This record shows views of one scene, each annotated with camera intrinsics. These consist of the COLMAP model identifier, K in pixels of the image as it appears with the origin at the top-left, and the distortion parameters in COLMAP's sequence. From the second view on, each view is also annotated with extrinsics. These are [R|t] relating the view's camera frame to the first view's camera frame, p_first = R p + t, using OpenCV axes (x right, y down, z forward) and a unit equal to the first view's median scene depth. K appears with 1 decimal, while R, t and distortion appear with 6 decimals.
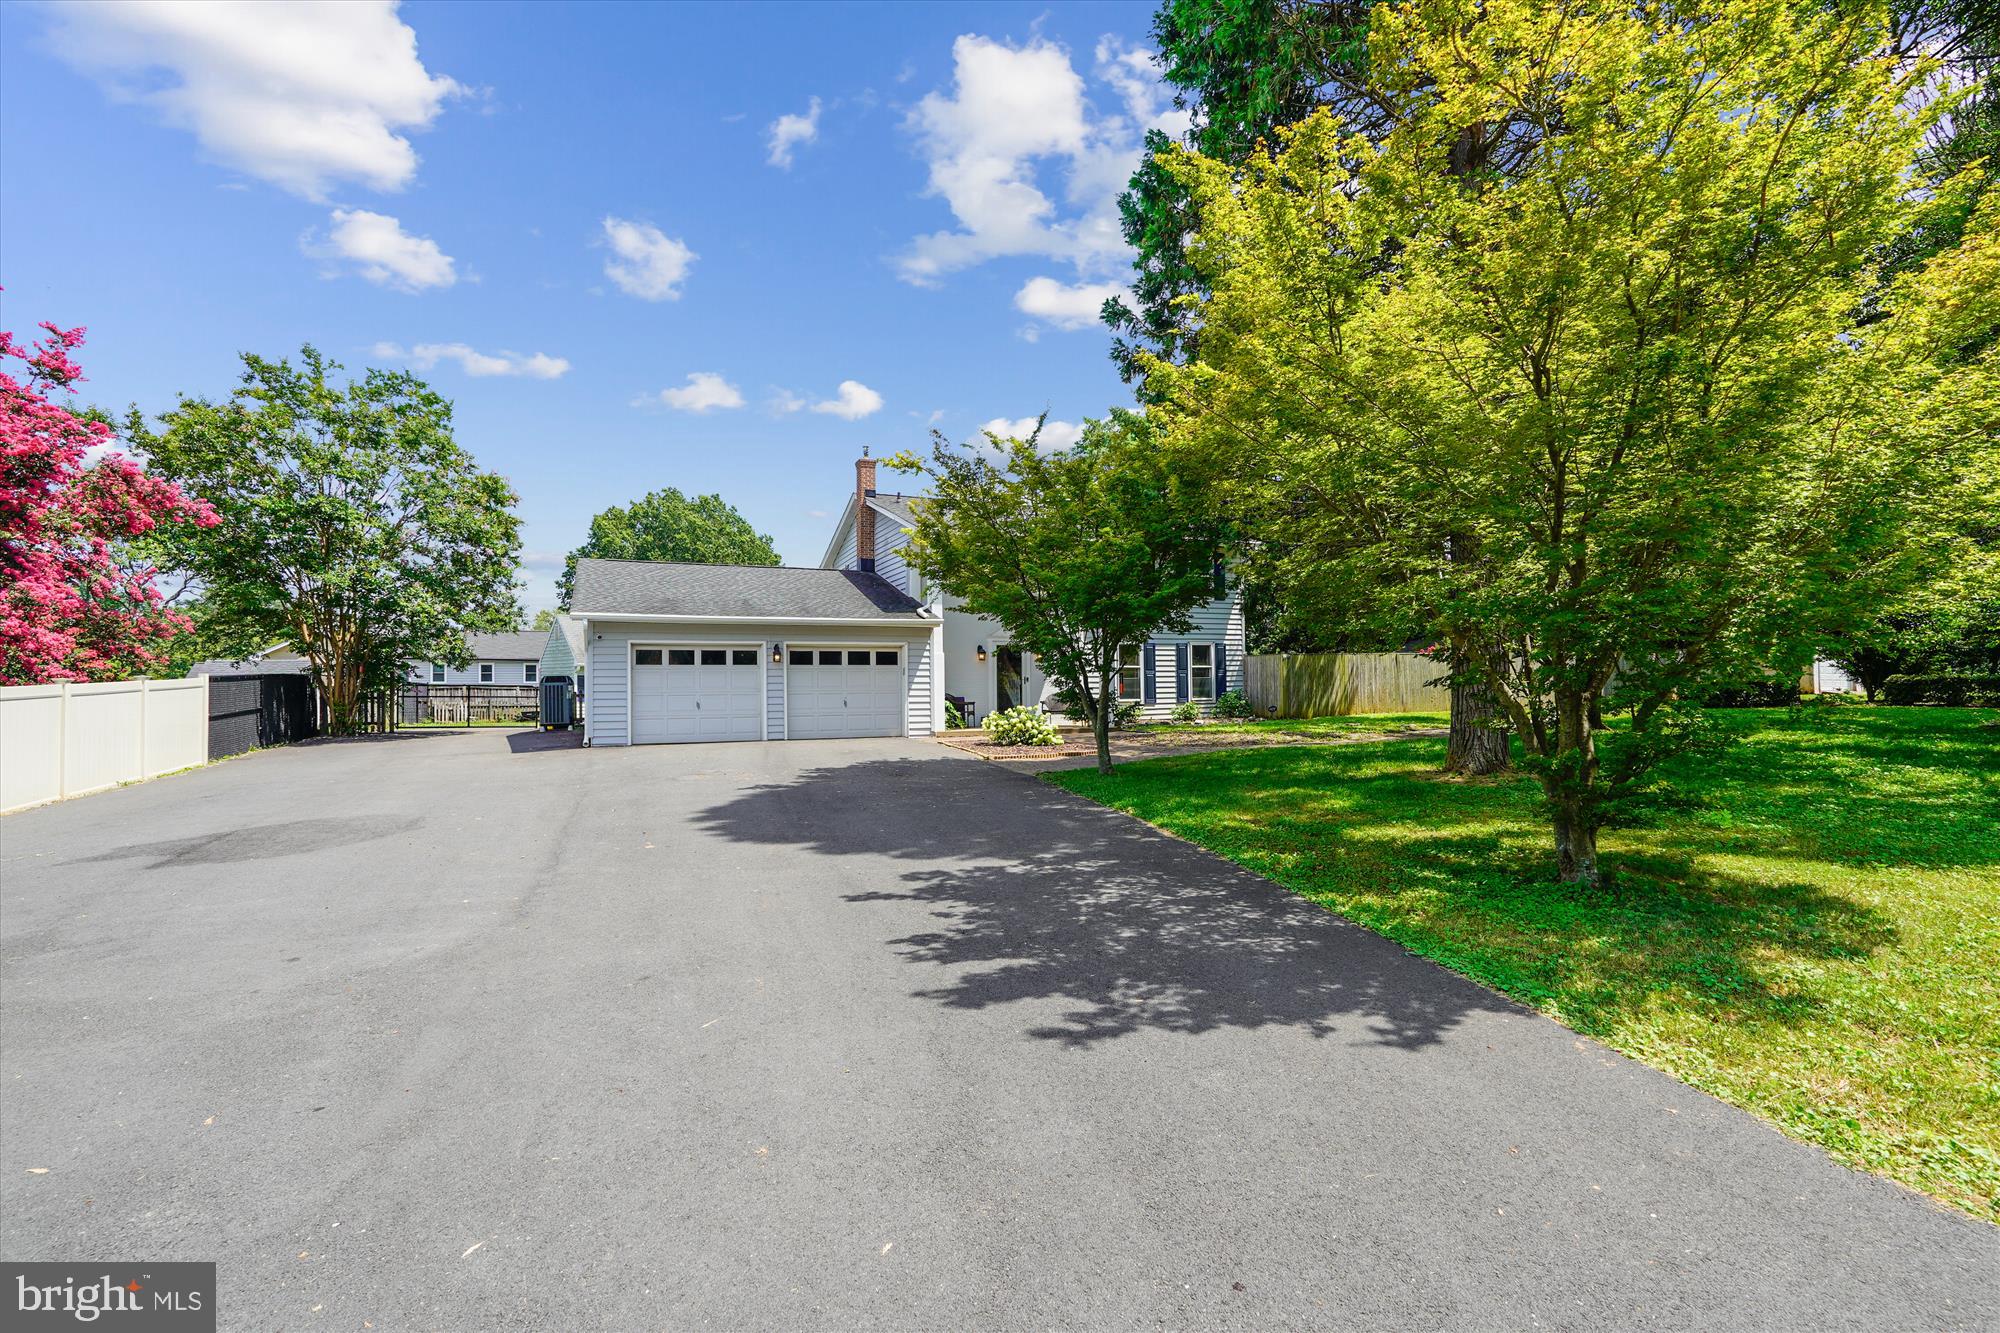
lens RADIAL K [[925.0, 0, 1020.3], [0, 925.0, 662.9], [0, 0, 1]] dist [-0.053940, 0.026779]
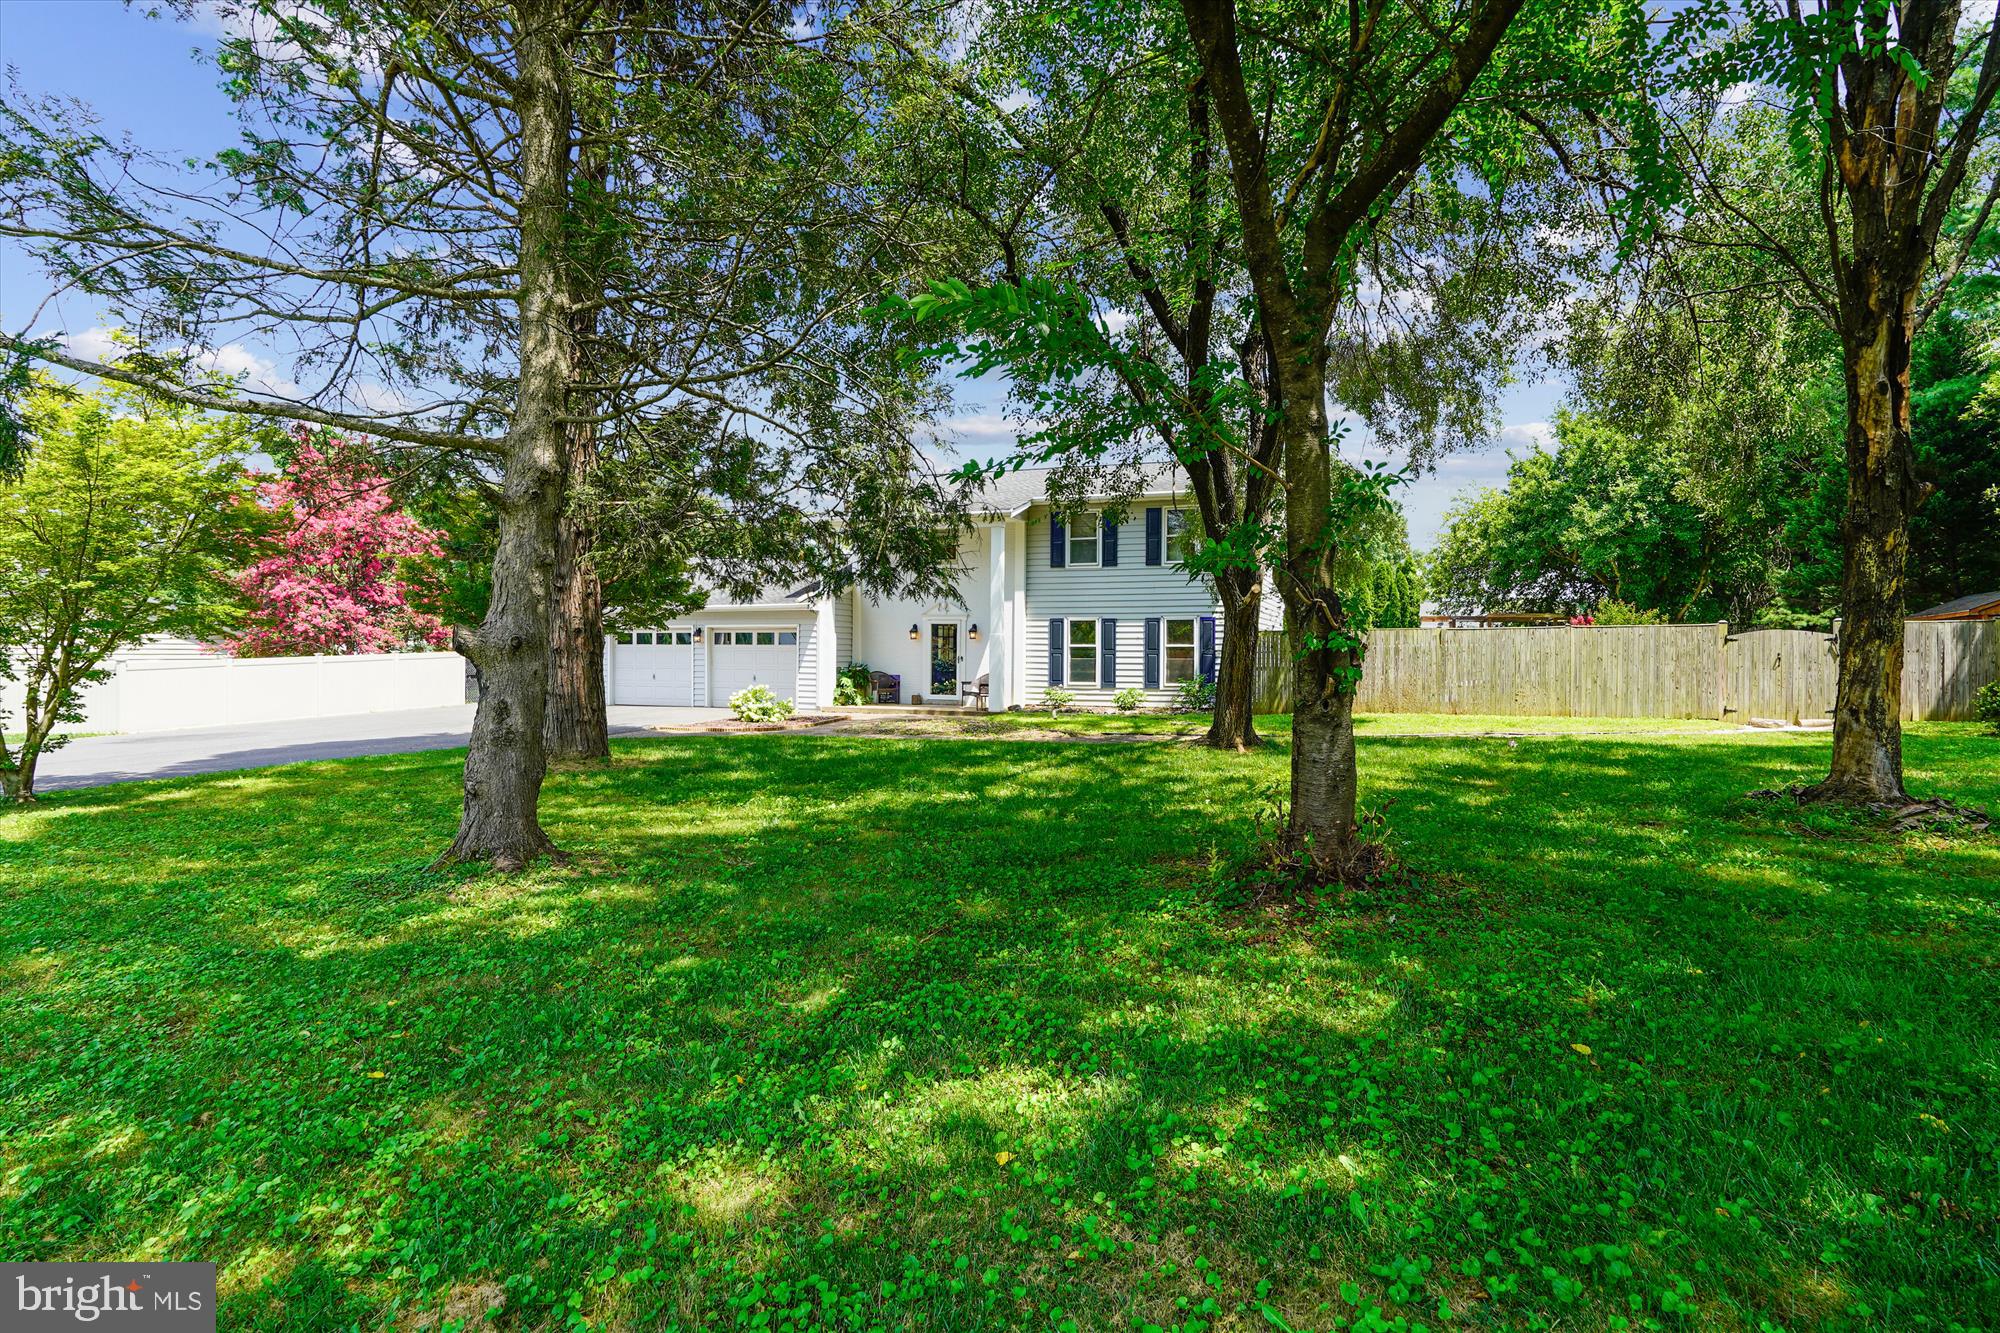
lens RADIAL K [[925.0, 0, 1020.3], [0, 925.0, 662.9], [0, 0, 1]] dist [-0.053940, 0.026779]
pose [[0.747846, 0.015366, -0.663694, 0.729903], [0.003301, 0.999634, 0.026864, -0.003952], [0.663864, -0.022281, 0.747522, 0.313831]]
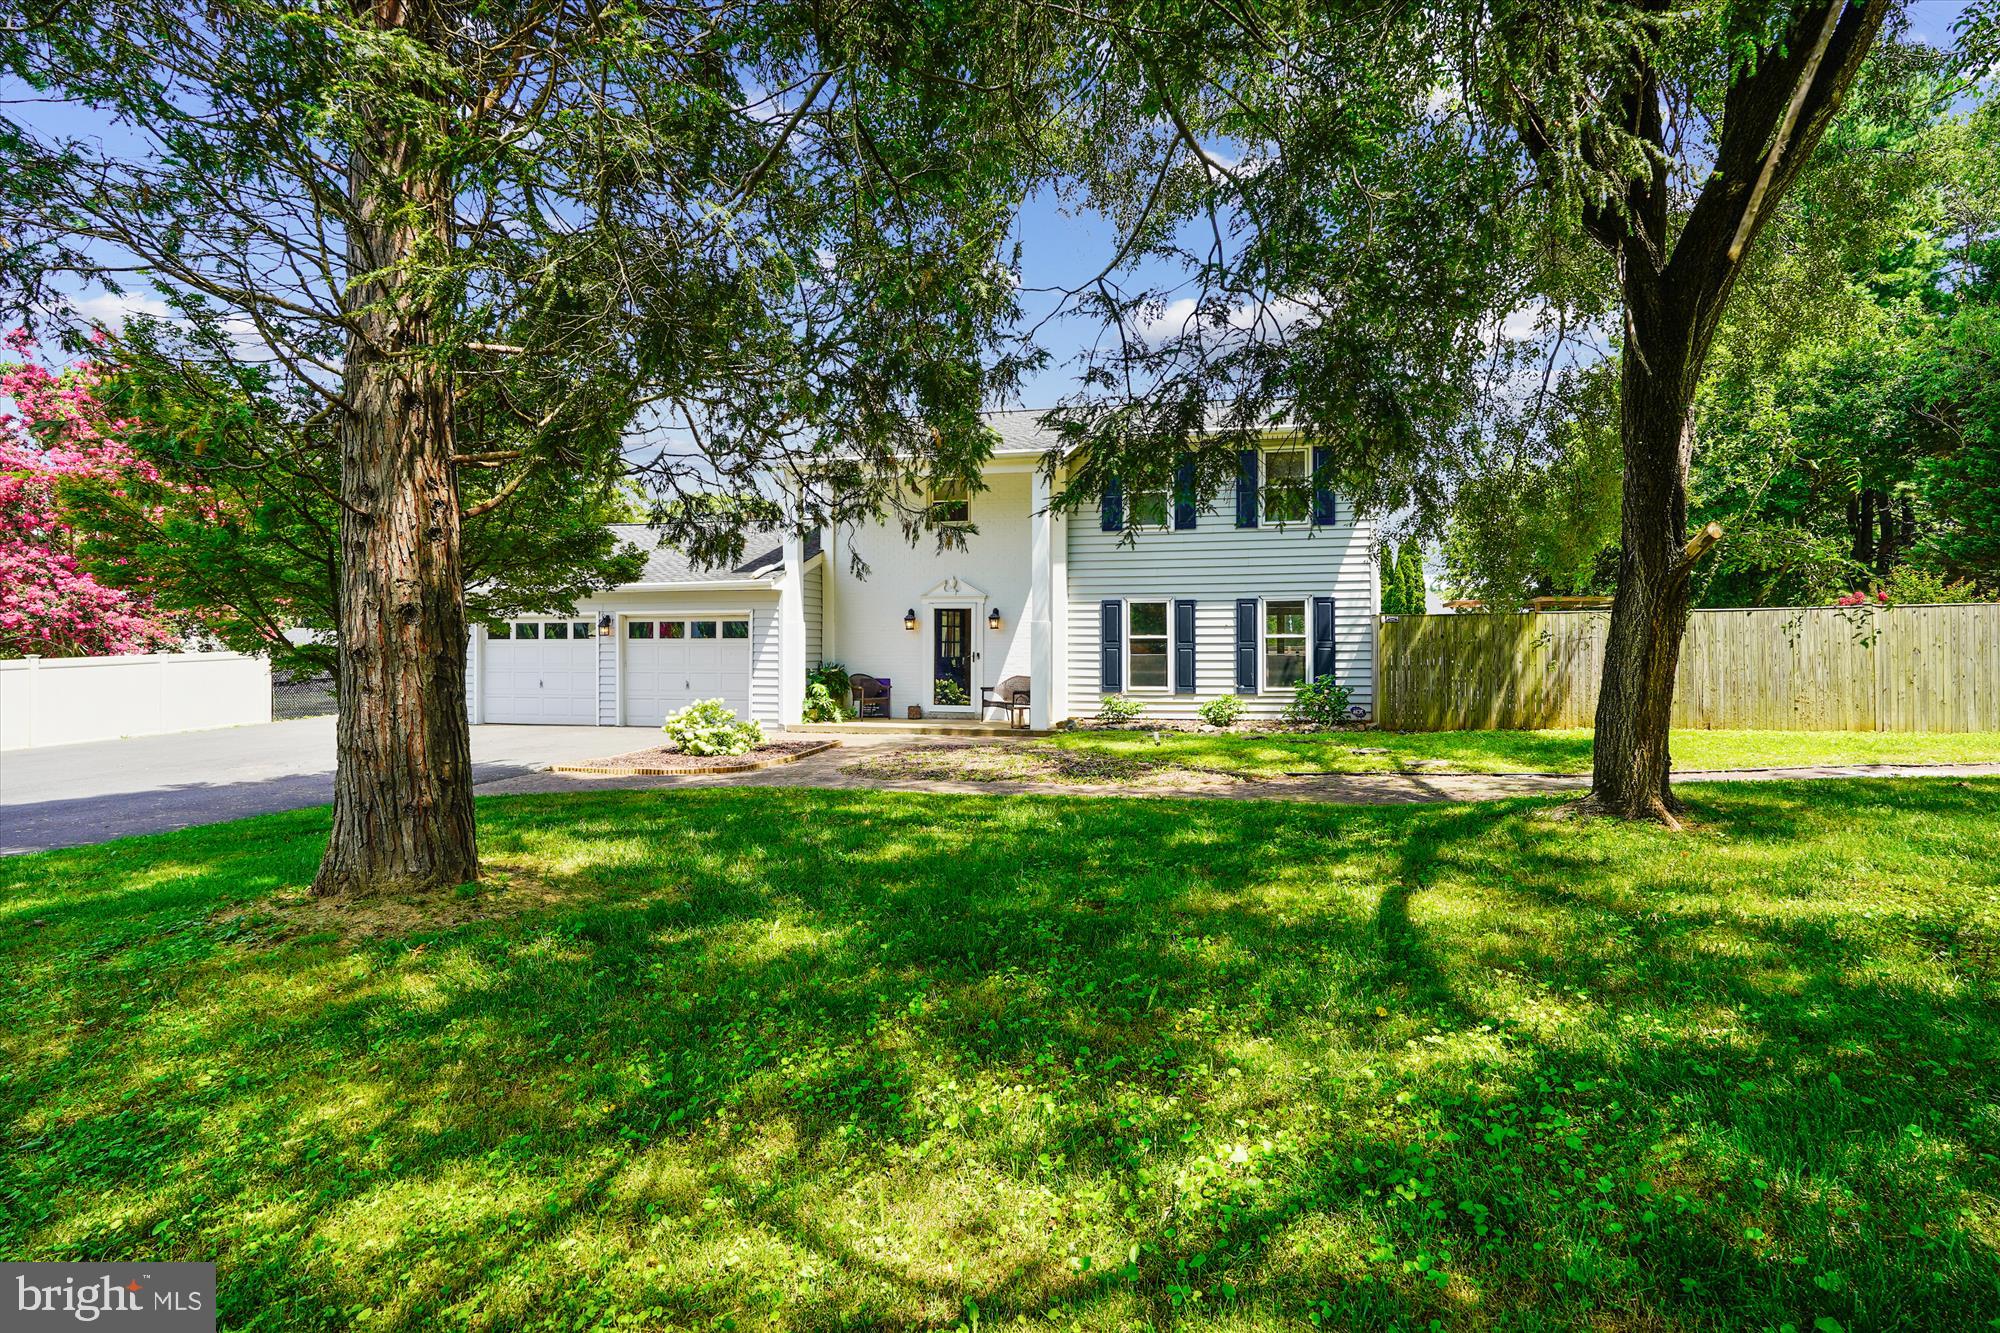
lens RADIAL K [[959.6, 0, 1002.3], [0, 959.6, 648.3], [0, 0, 1]] dist [-0.057483, 0.029615]
pose [[0.802521, 0.004991, -0.596603, 0.481909], [0.008683, 0.999761, 0.020044, -0.002840], [0.596560, -0.021266, 0.802286, 0.424810]]
